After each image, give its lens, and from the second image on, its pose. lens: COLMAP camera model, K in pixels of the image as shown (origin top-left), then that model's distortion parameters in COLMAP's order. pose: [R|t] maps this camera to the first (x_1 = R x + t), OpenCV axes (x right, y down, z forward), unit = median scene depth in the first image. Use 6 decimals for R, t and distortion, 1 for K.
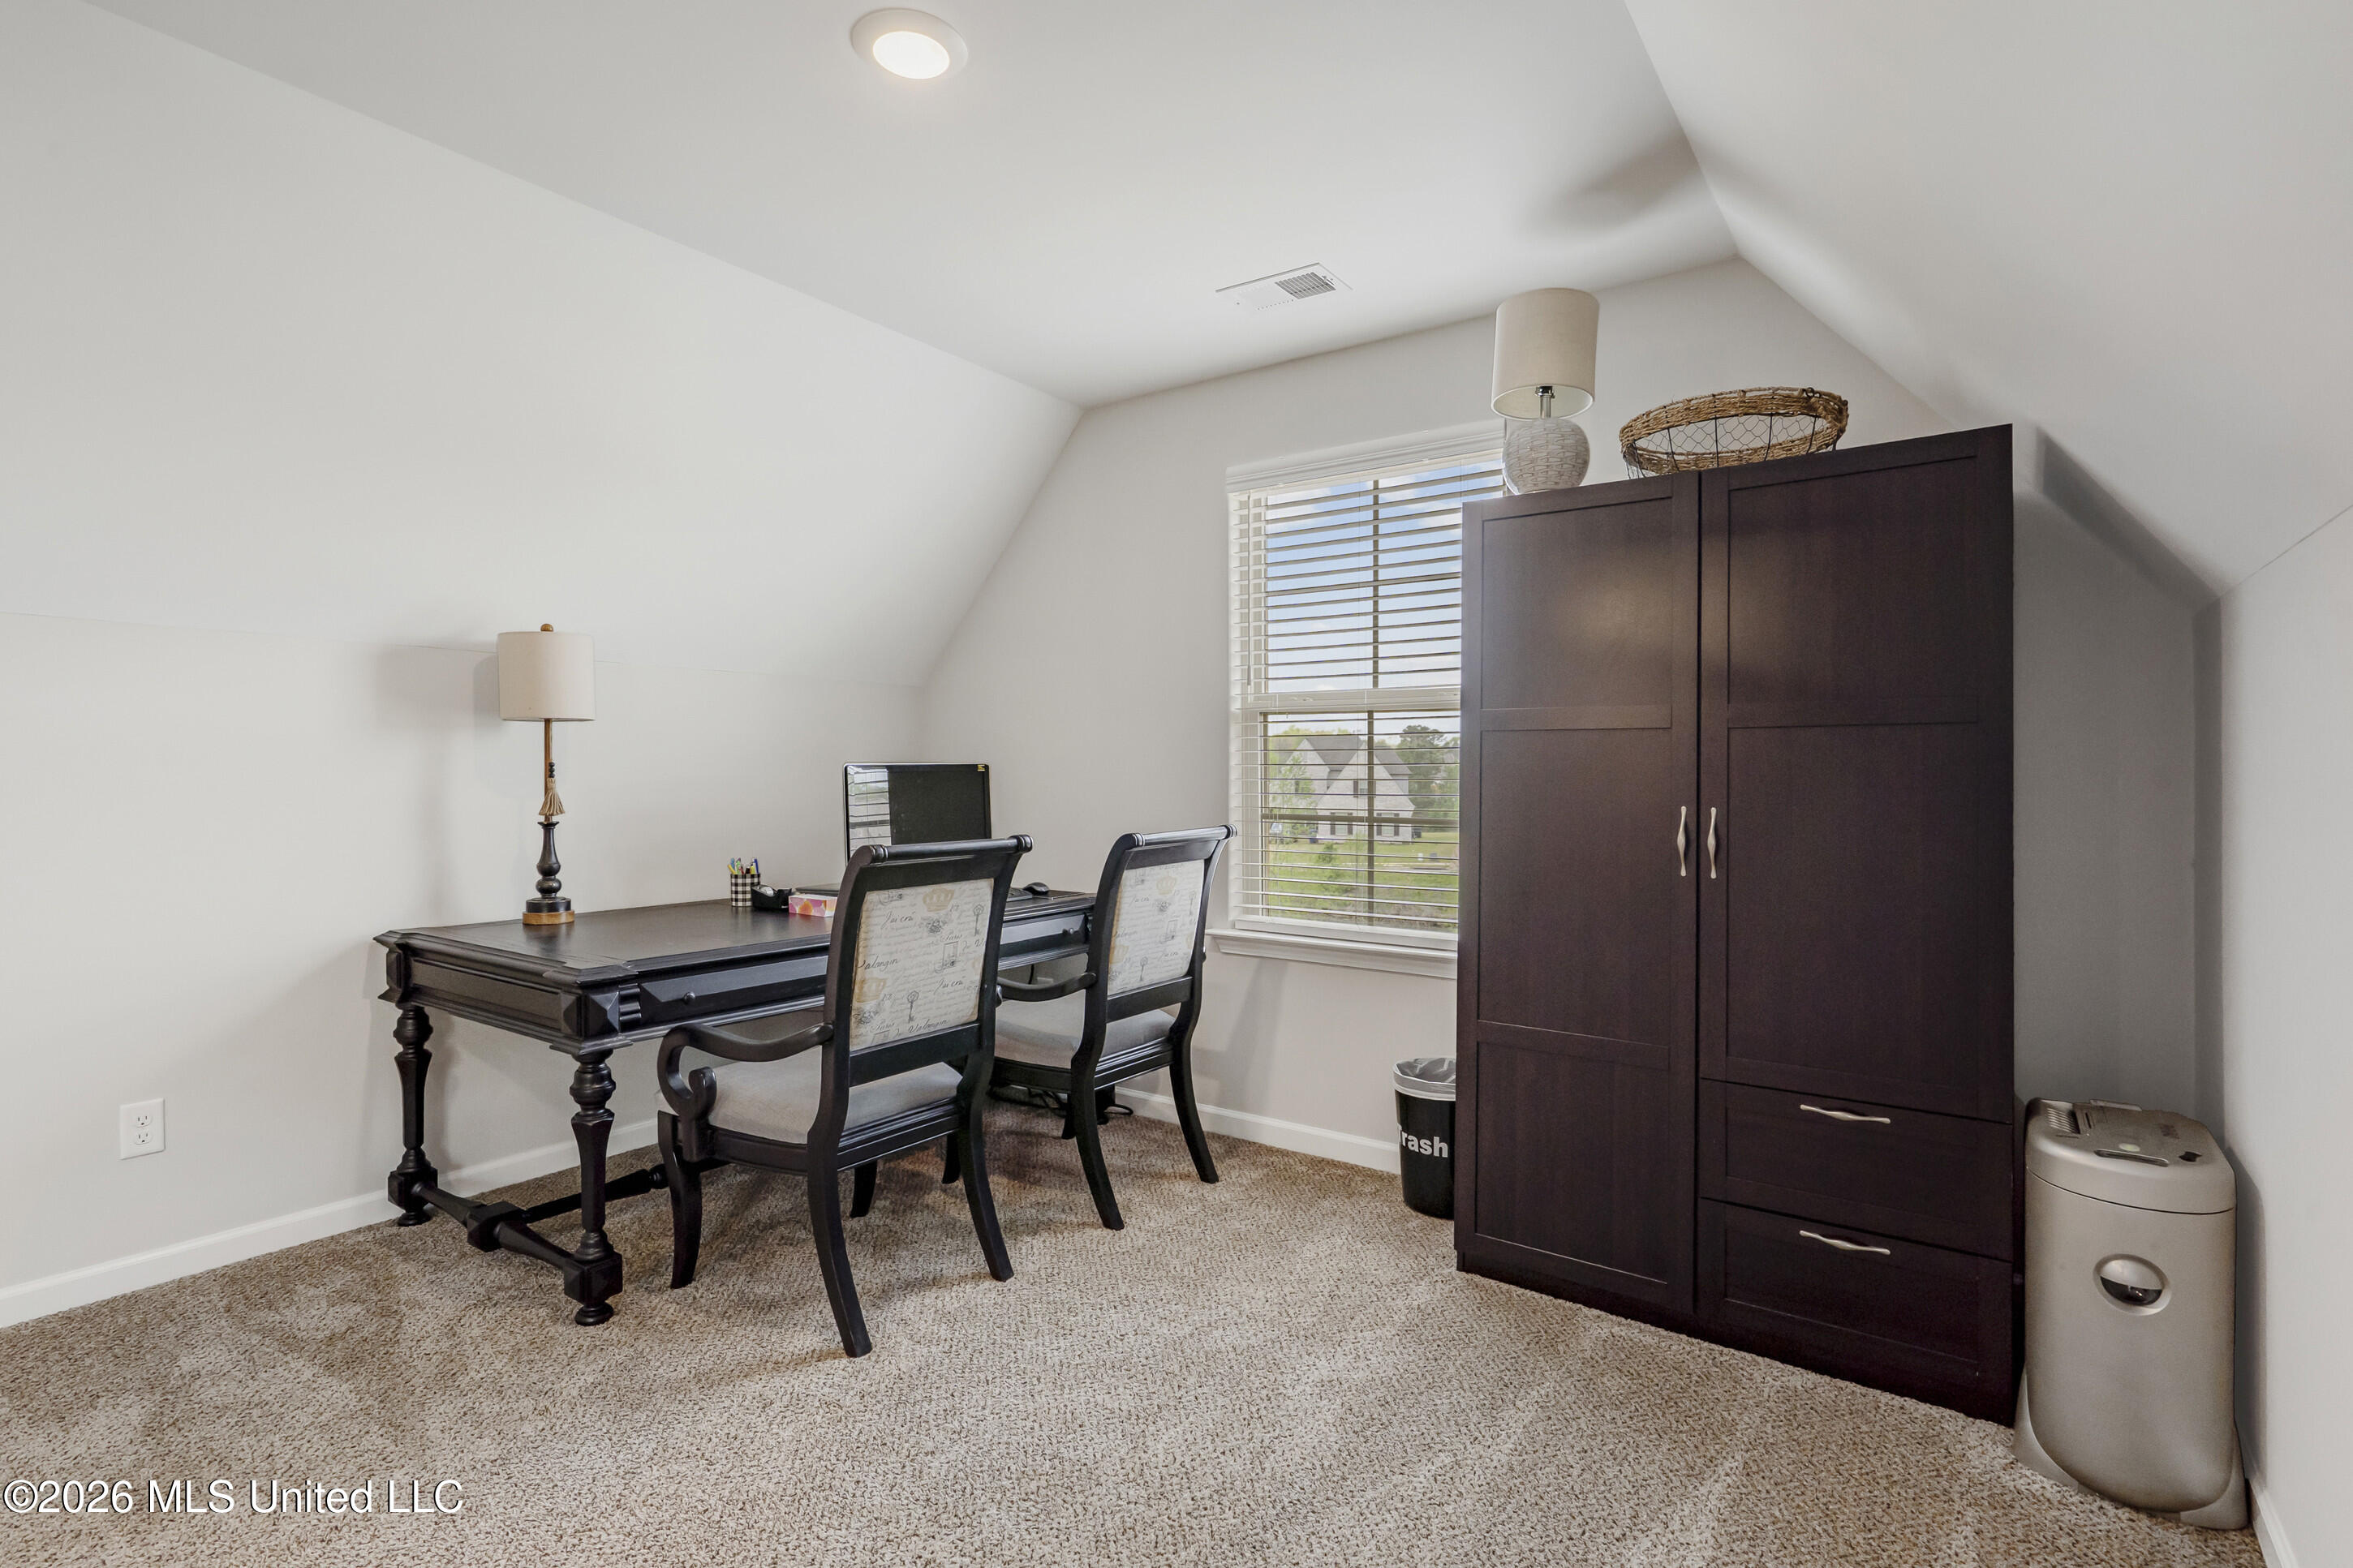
lens RADIAL K [[1121.4, 0, 1176.5], [0, 1121.4, 784.0], [0, 0, 1]] dist [-0.002066, 0.000161]
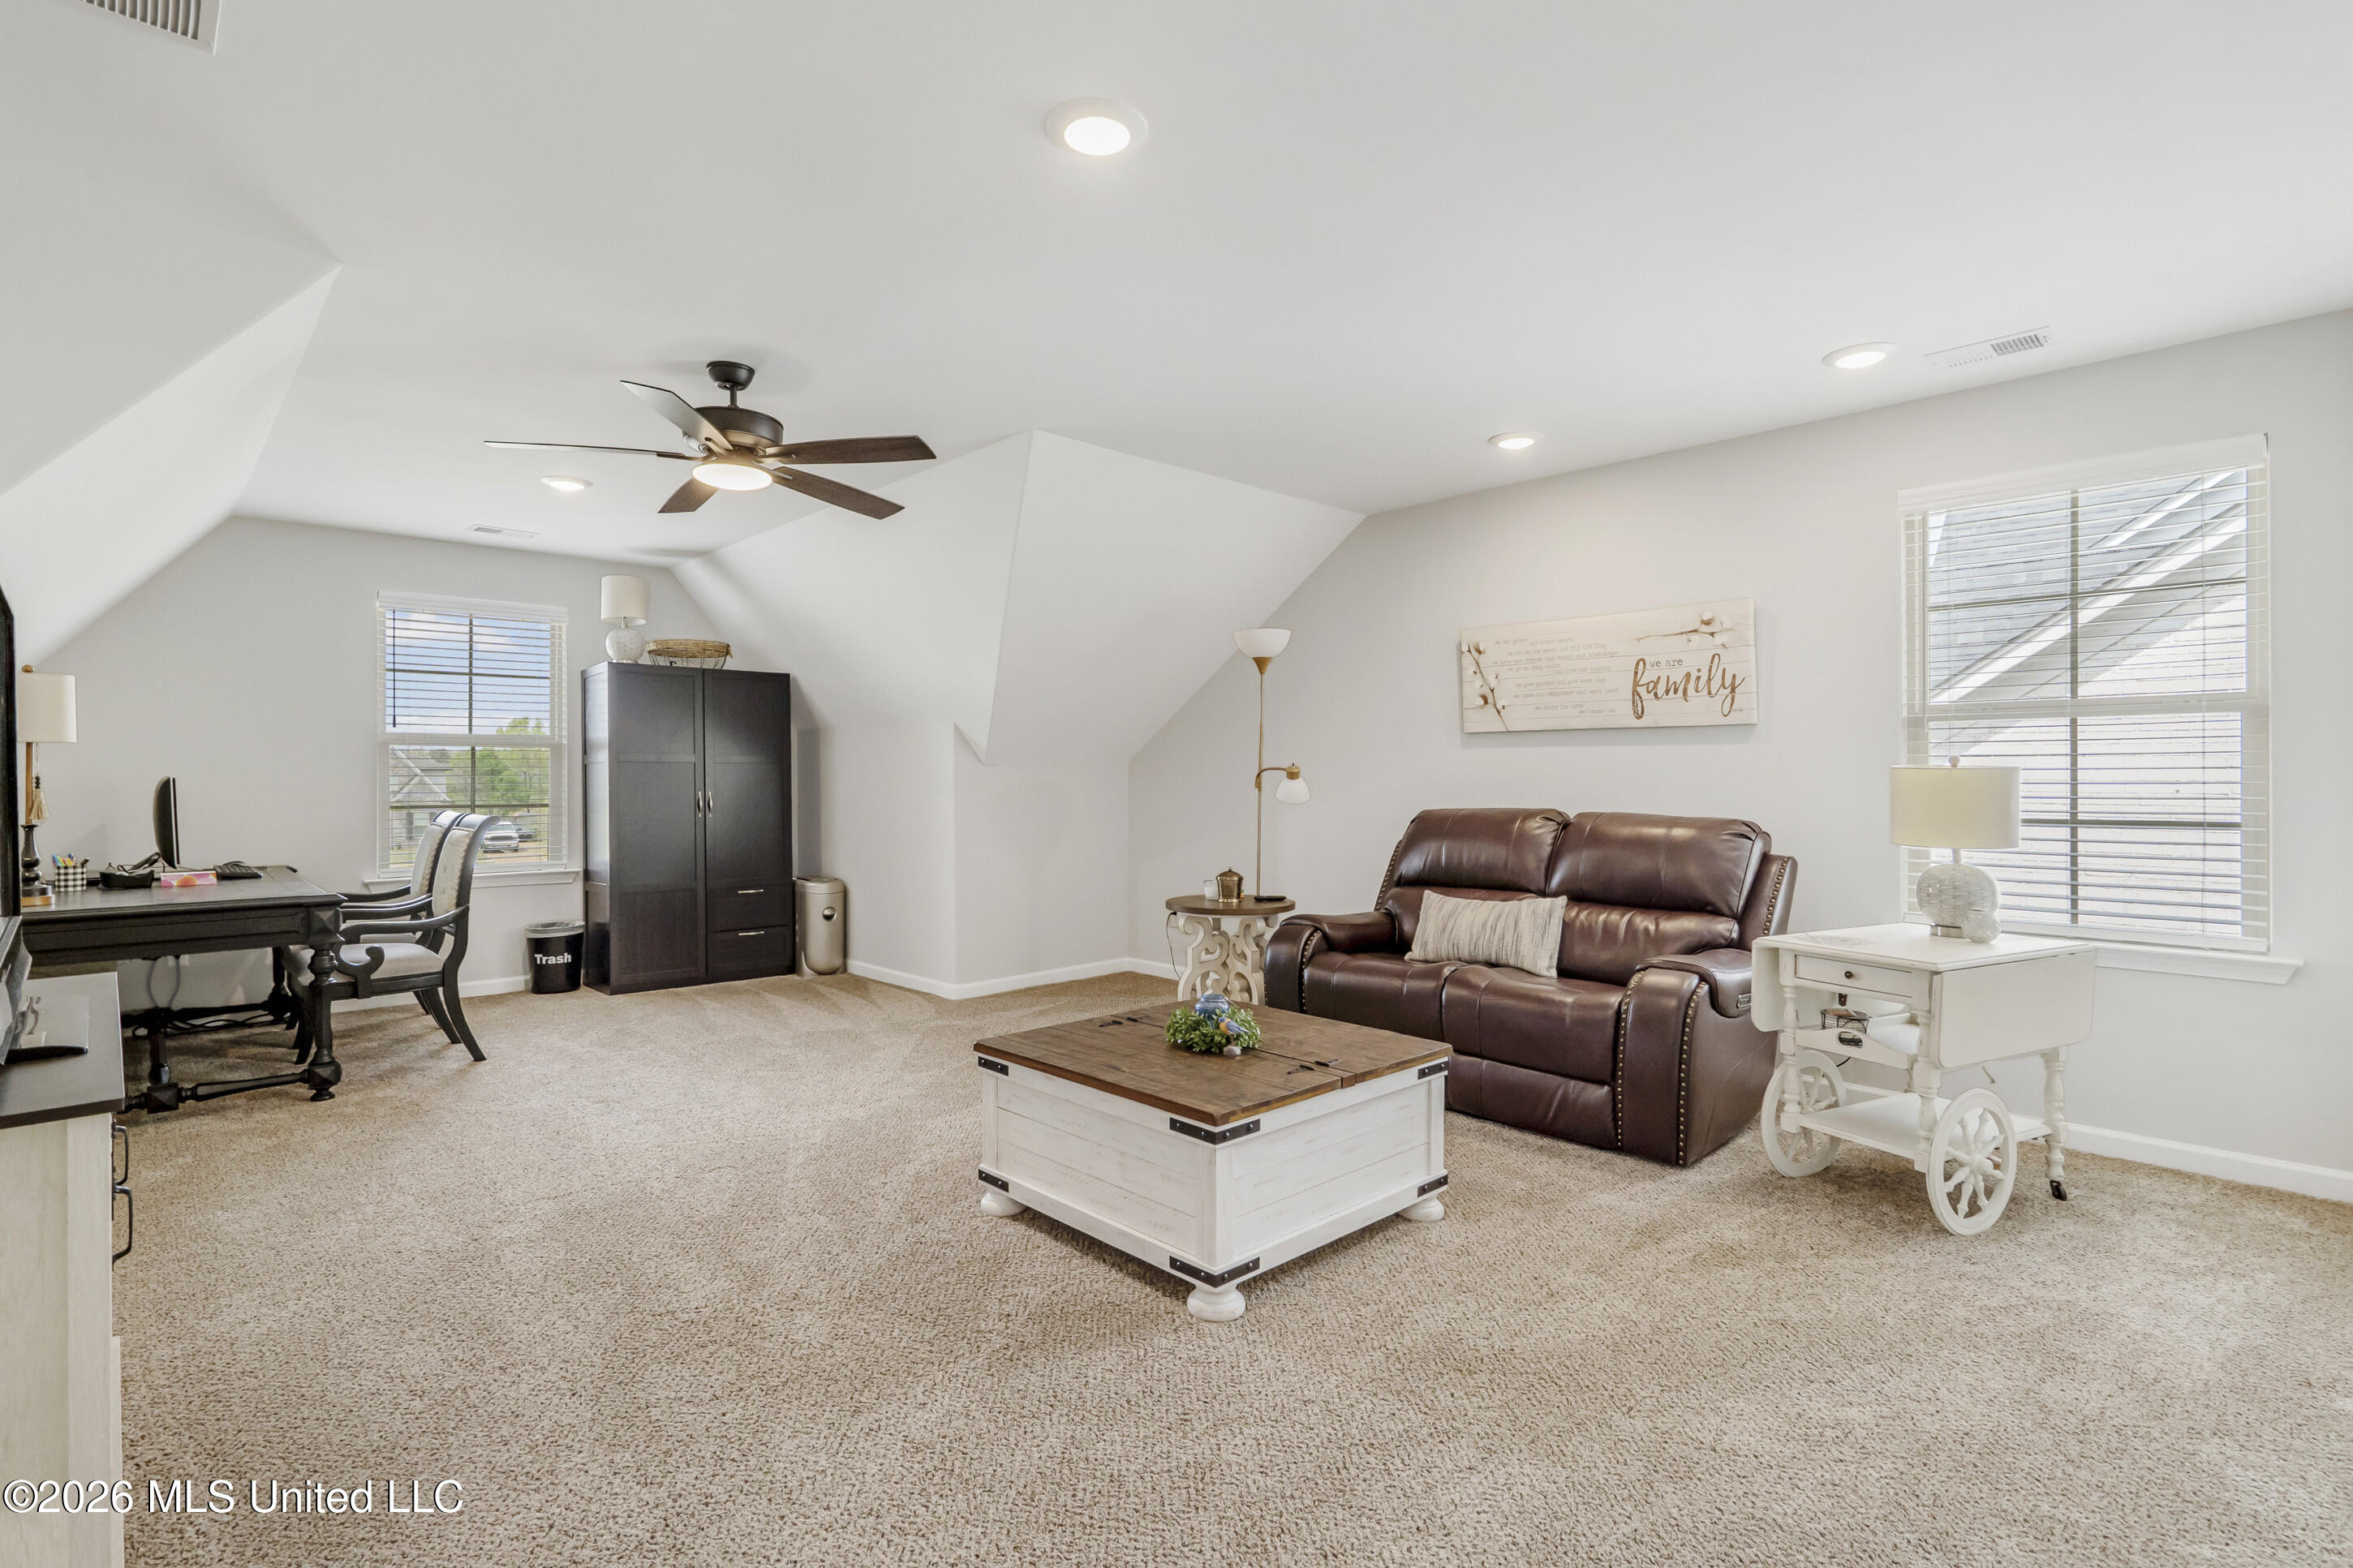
lens RADIAL K [[1121.4, 0, 1176.5], [0, 1121.4, 784.0], [0, 0, 1]] dist [-0.002066, 0.000161]
pose [[0.189685, -0.011891, 0.981773, -2.164724], [0.016176, 0.999829, 0.008984, -0.003291], [-0.981712, 0.014177, 0.189845, -0.712972]]
